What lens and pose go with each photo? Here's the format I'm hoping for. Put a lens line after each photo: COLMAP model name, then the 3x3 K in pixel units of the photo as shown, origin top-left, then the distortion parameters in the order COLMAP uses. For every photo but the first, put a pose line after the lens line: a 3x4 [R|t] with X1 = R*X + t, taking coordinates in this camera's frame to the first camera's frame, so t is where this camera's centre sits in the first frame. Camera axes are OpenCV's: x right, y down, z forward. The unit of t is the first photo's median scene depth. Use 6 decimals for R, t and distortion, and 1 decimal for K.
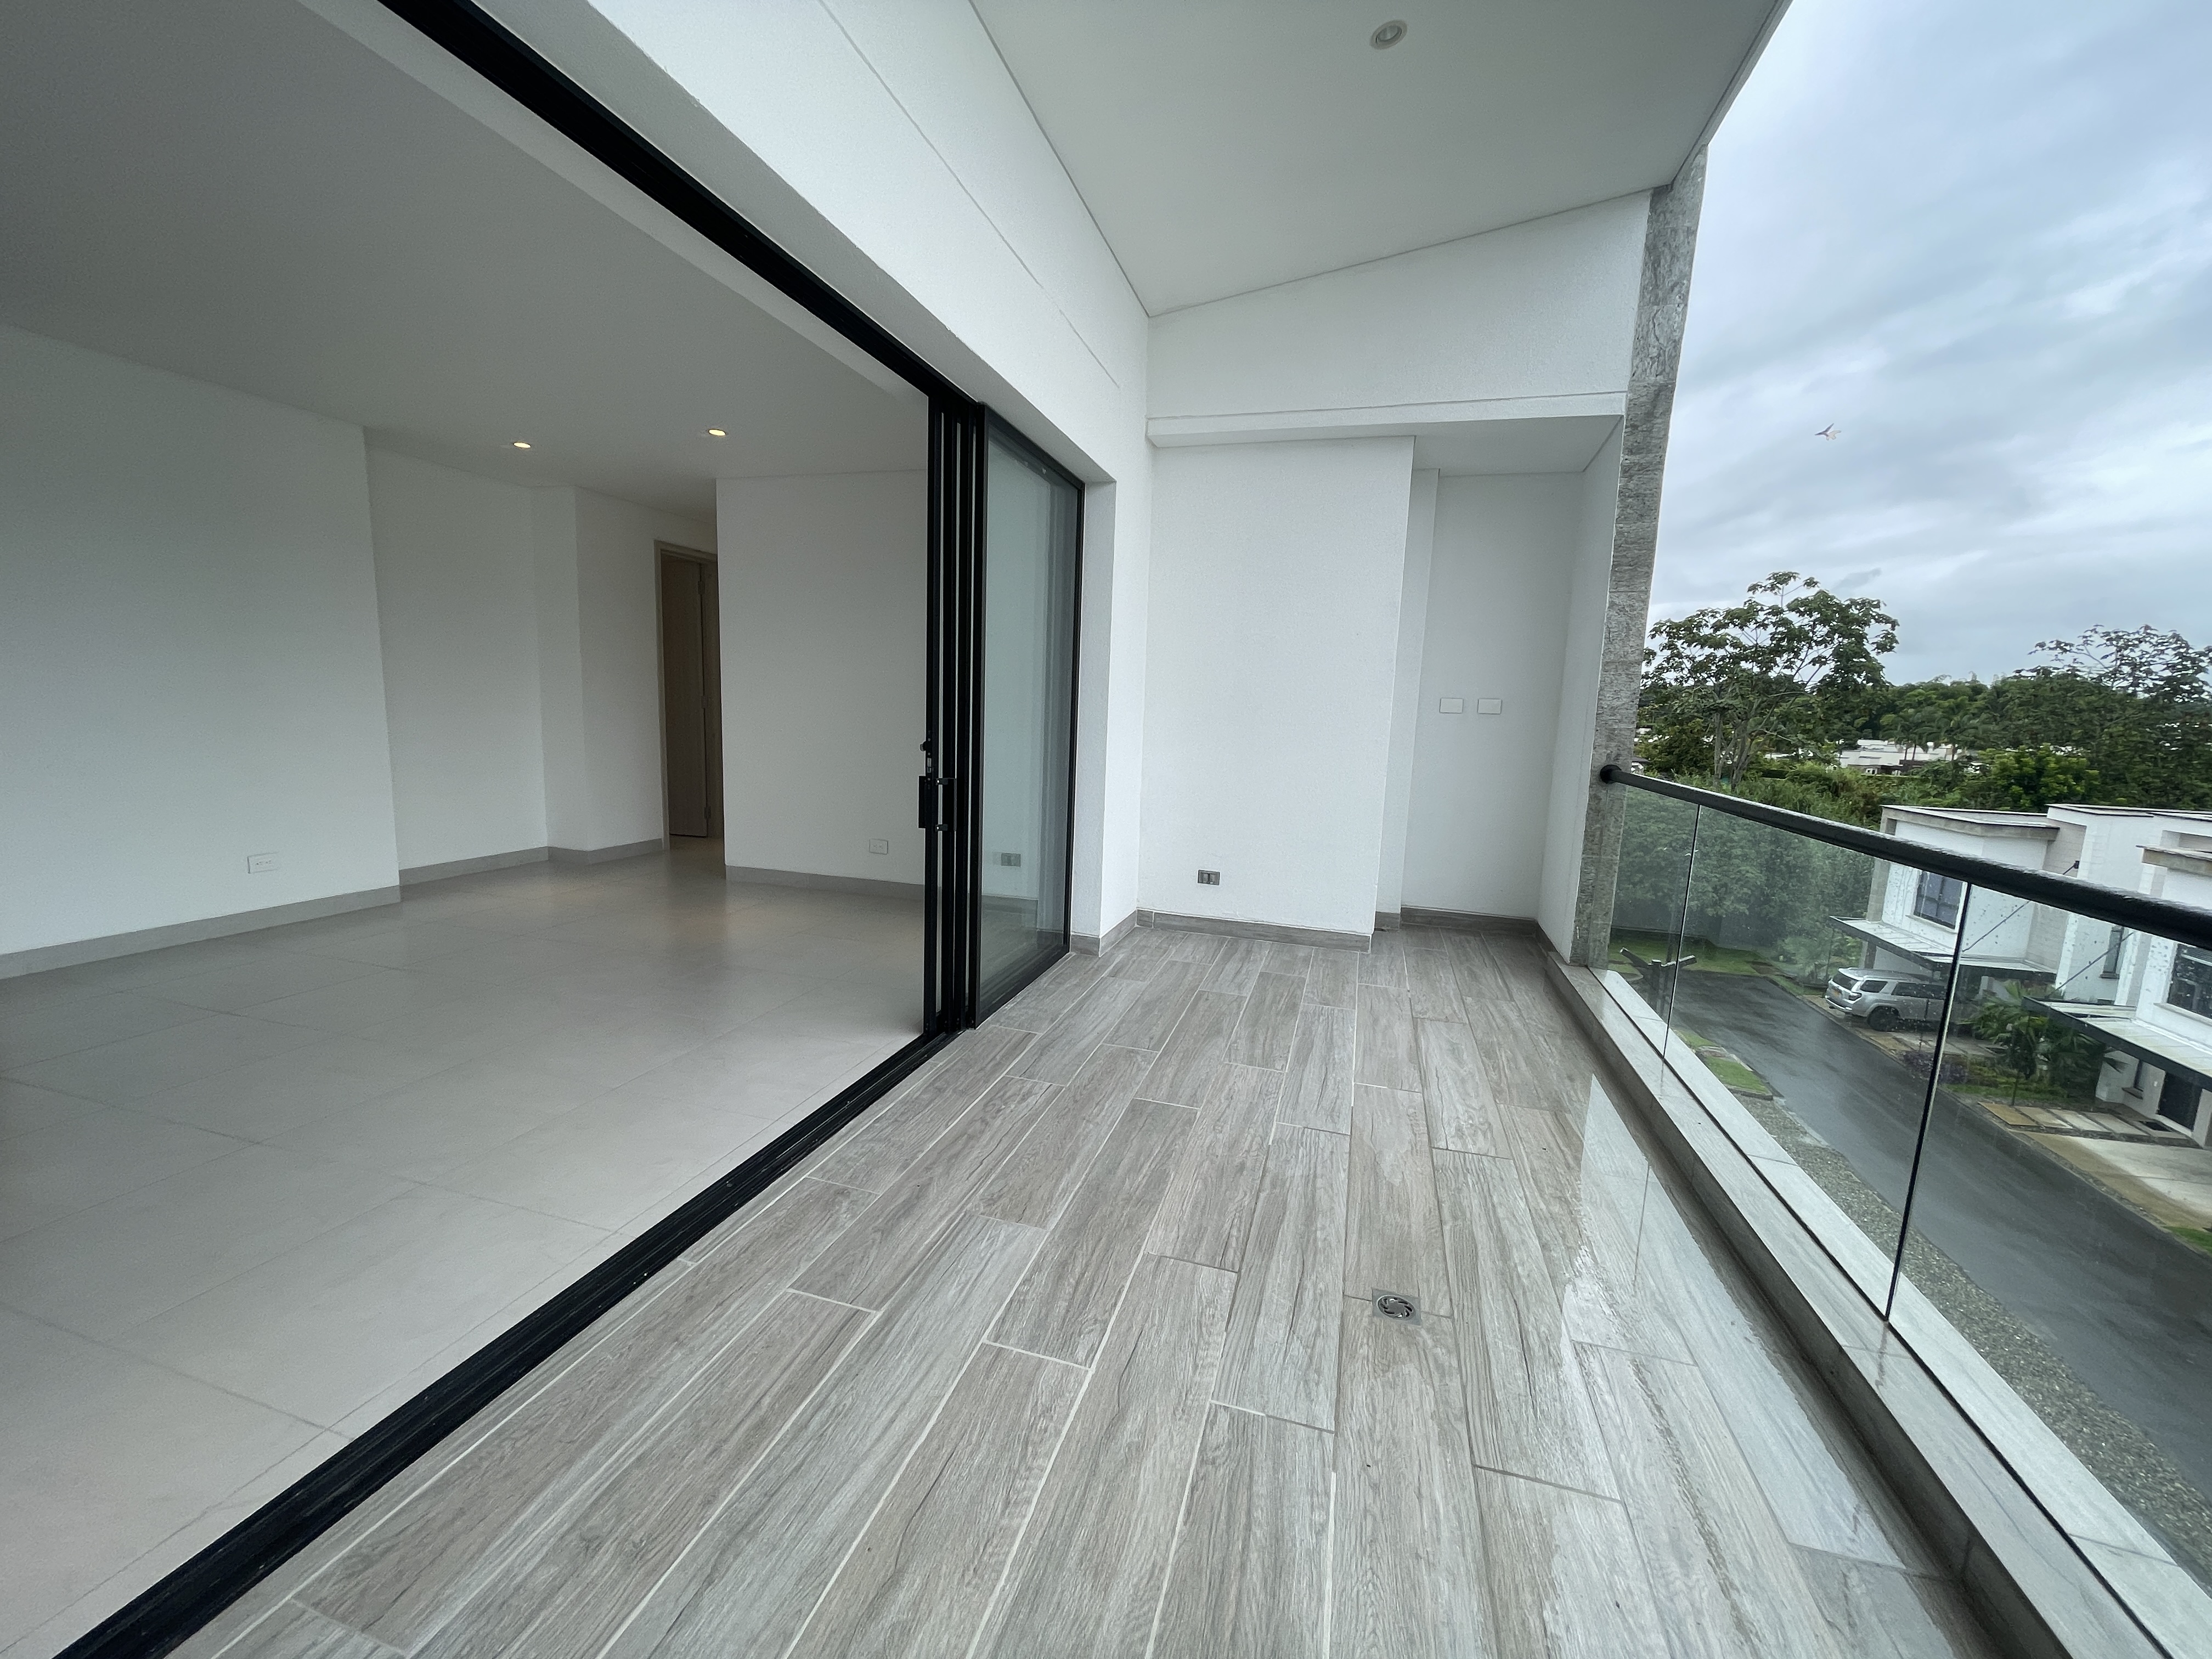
lens RADIAL K [[898.9, 0, 1103.2], [0, 898.9, 823.6], [0, 0, 1]] dist [0.001979, 0.000181]
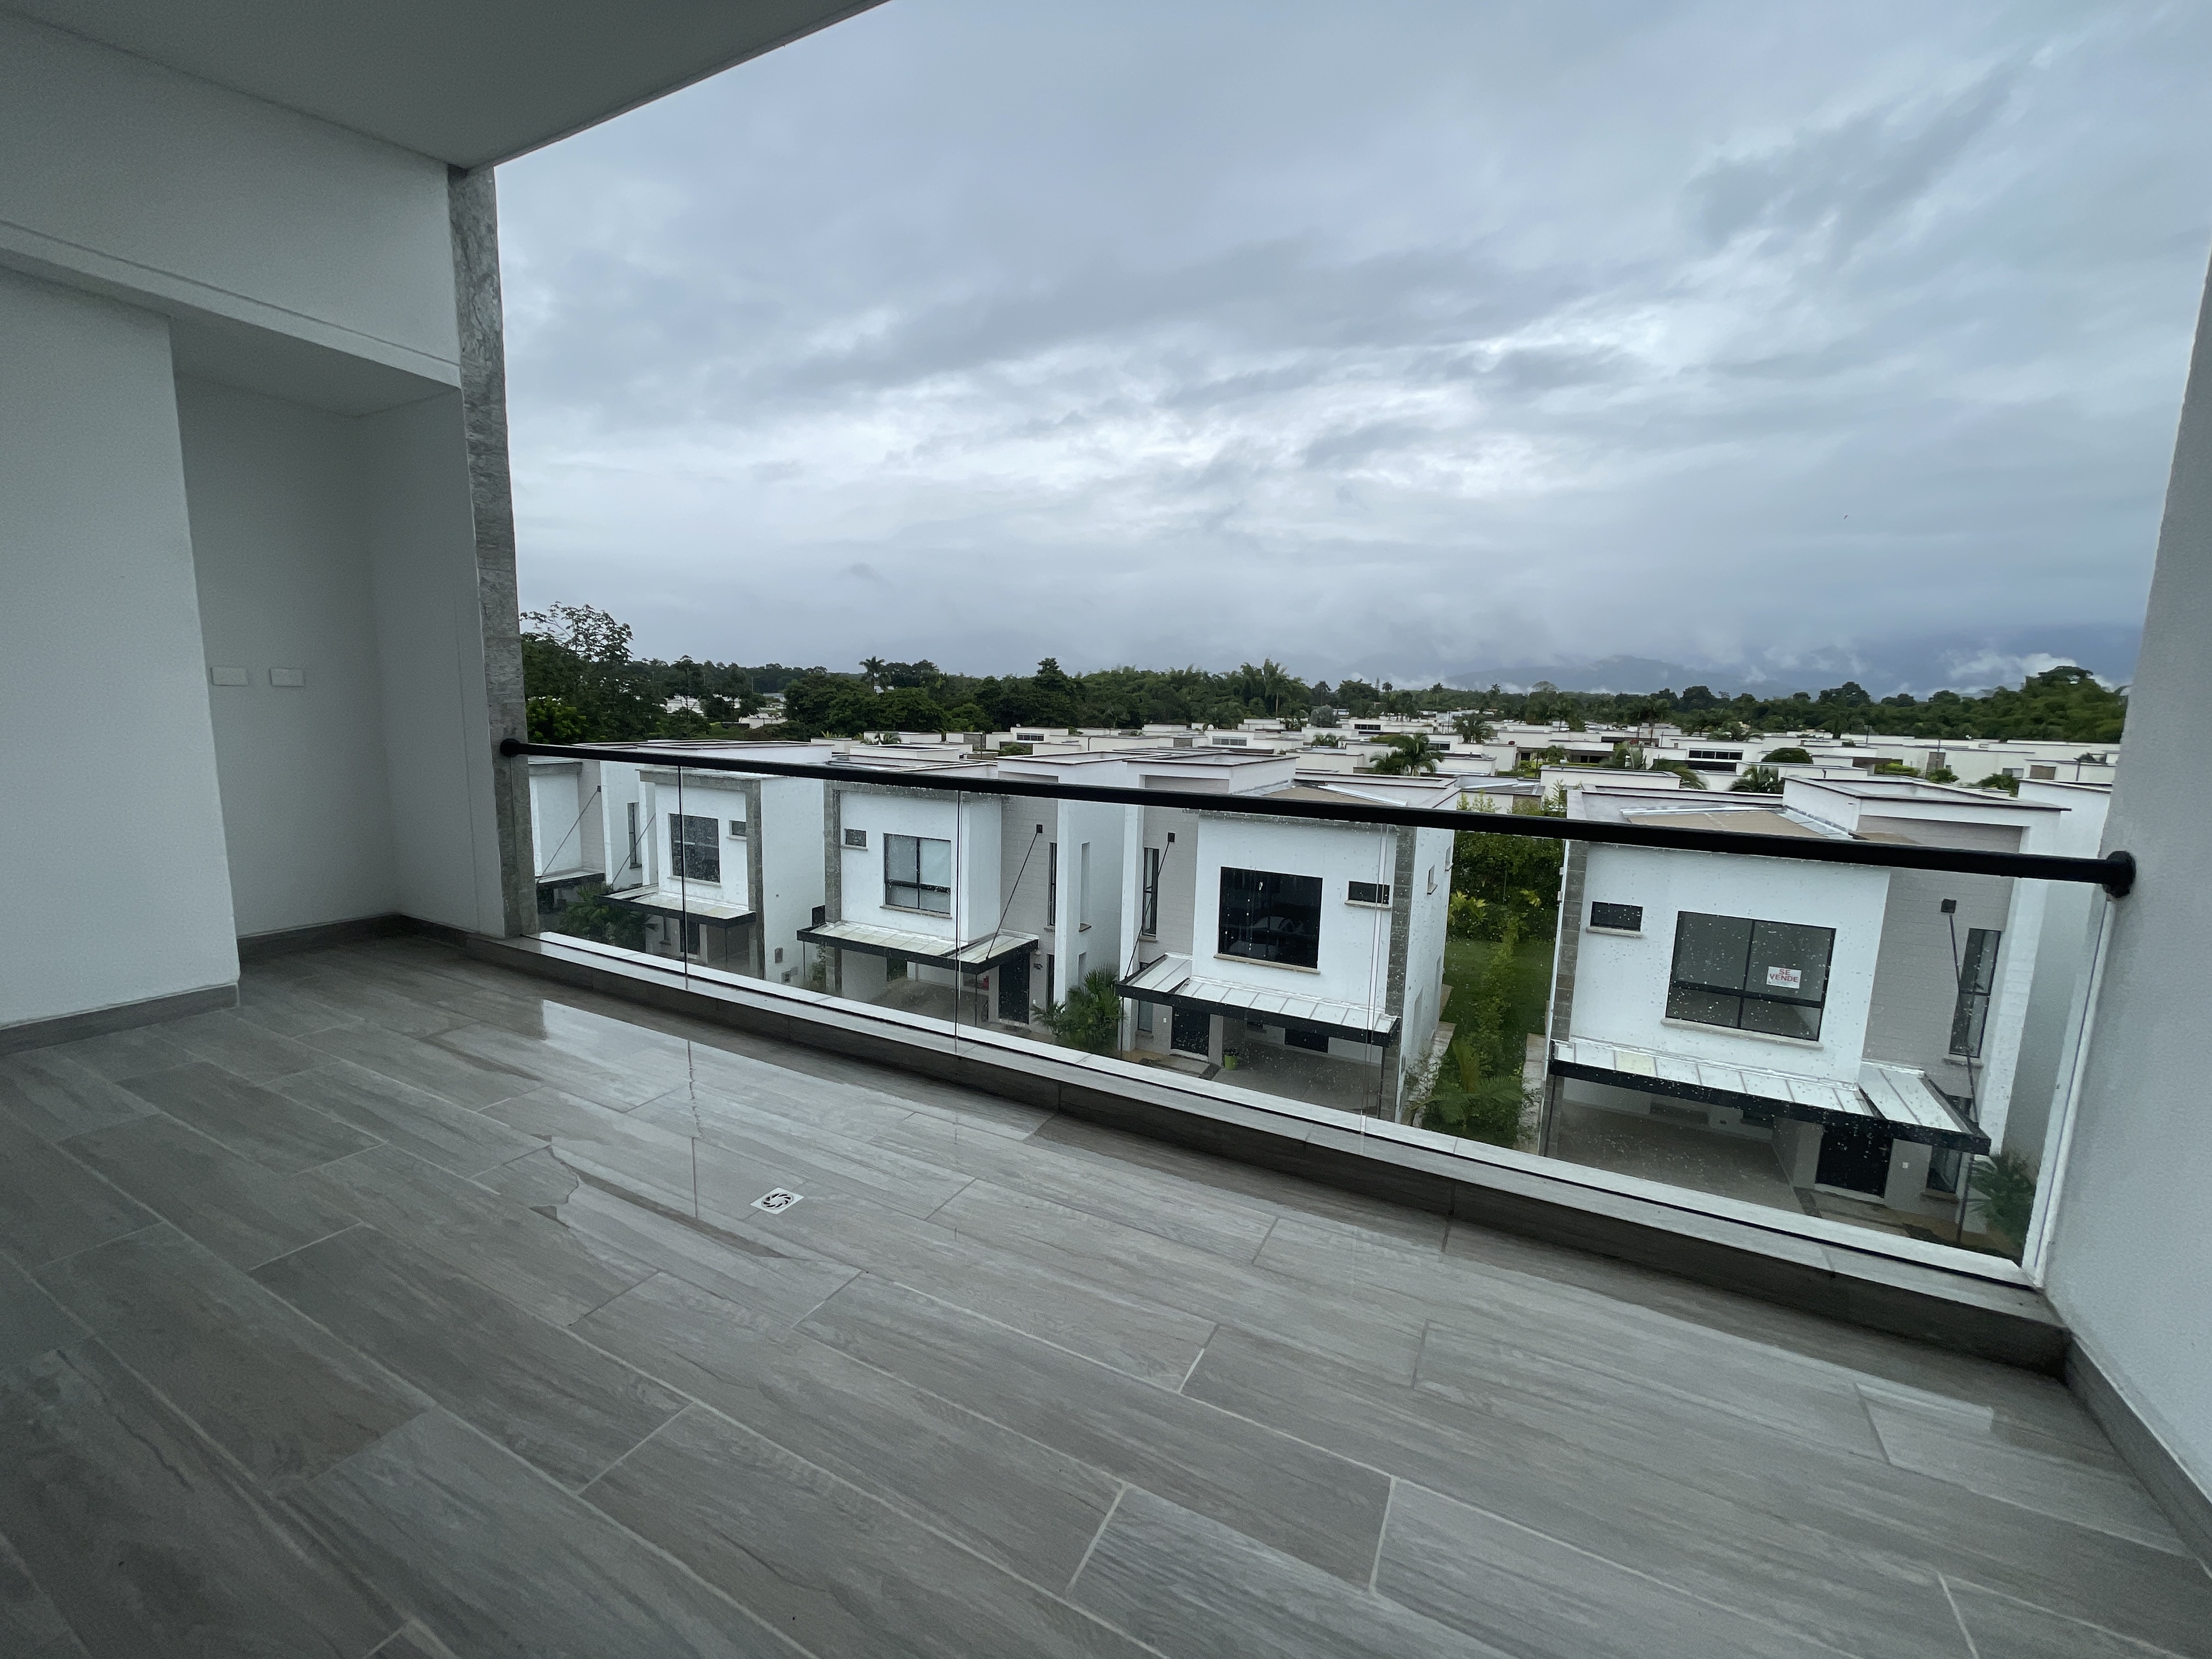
lens RADIAL K [[898.9, 0, 1103.2], [0, 898.9, 823.6], [0, 0, 1]] dist [0.001979, 0.000181]
pose [[0.185810, -0.160643, 0.969365, -0.325137], [0.112726, 0.983516, 0.141381, -0.038761], [-0.976098, 0.083003, 0.200856, 0.137722]]
